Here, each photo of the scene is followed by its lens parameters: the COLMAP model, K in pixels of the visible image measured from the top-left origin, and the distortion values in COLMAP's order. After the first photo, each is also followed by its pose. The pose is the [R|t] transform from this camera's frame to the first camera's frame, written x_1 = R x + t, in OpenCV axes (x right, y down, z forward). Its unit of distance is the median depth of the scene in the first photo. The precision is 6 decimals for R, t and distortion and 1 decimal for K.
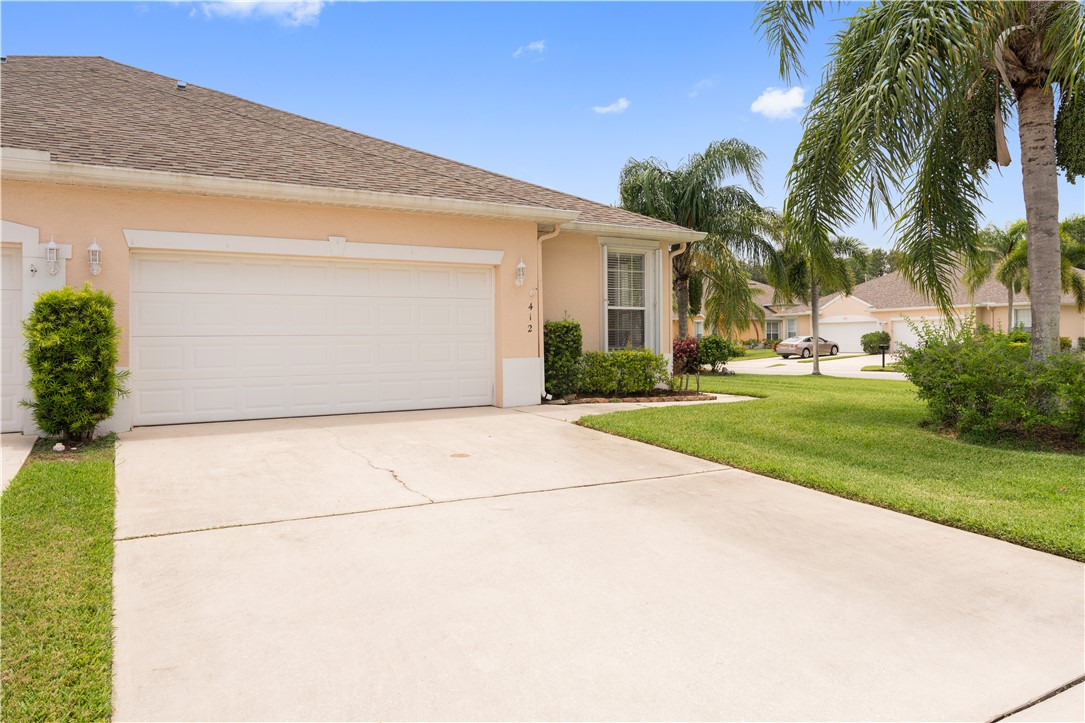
lens RADIAL K [[738.3, 0, 539.1], [0, 738.3, 338.9], [0, 0, 1]] dist [-0.010519, 0.001090]
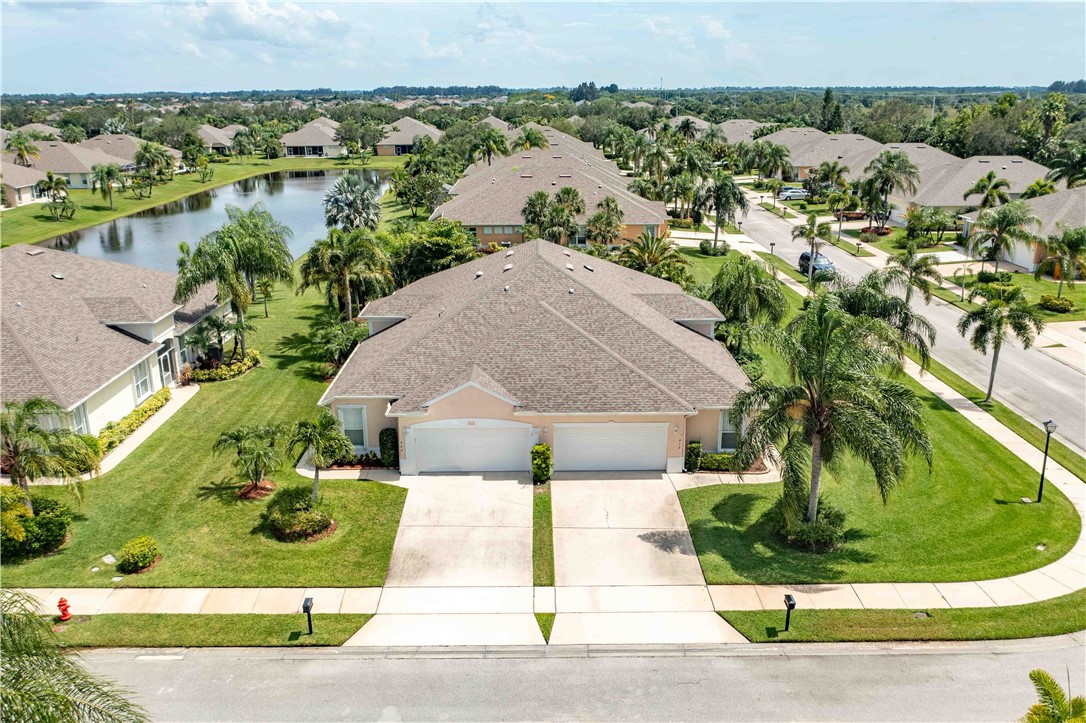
lens RADIAL K [[879.2, 0, 543.0], [0, 879.2, 361.5], [0, 0, 1]] dist [-0.021313, 0.001677]
pose [[0.875805, 0.147102, -0.459702, 1.007611], [-0.007045, 0.956220, 0.292562, -1.282383], [0.482613, -0.252989, 0.838499, -1.935644]]
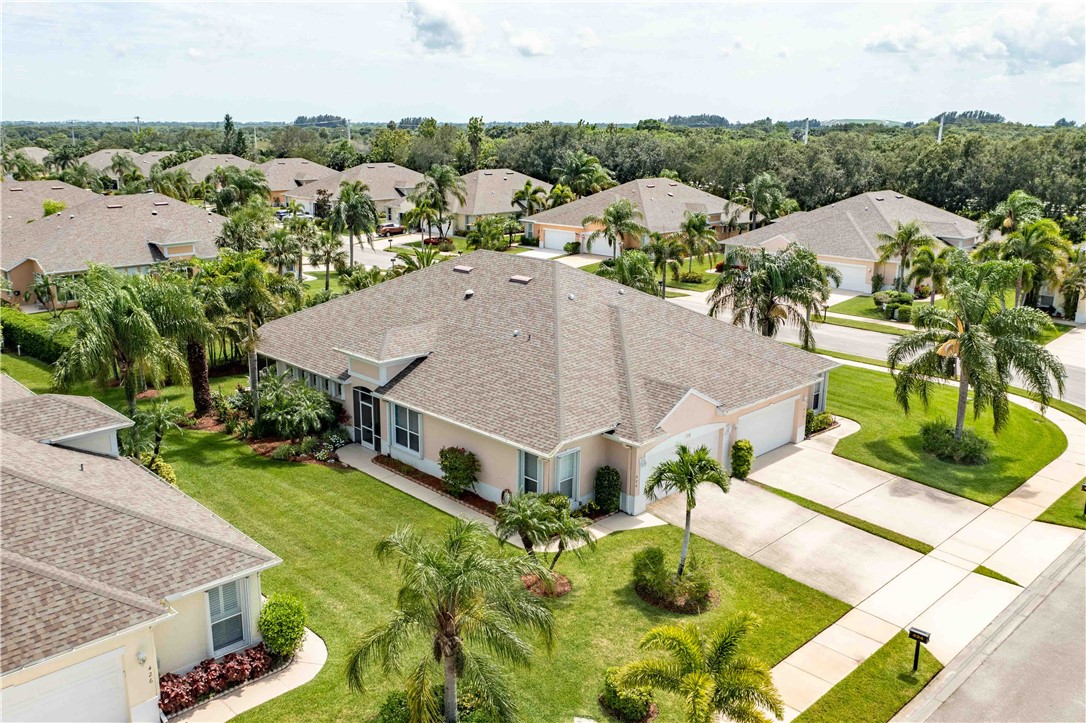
lens RADIAL K [[879.2, 0, 543.0], [0, 879.2, 361.5], [0, 0, 1]] dist [-0.021313, 0.001677]
pose [[0.971382, -0.046899, 0.232848, -1.824315], [-0.013770, 0.967545, 0.252322, -1.095320], [-0.237125, -0.248308, 0.939210, -1.992262]]
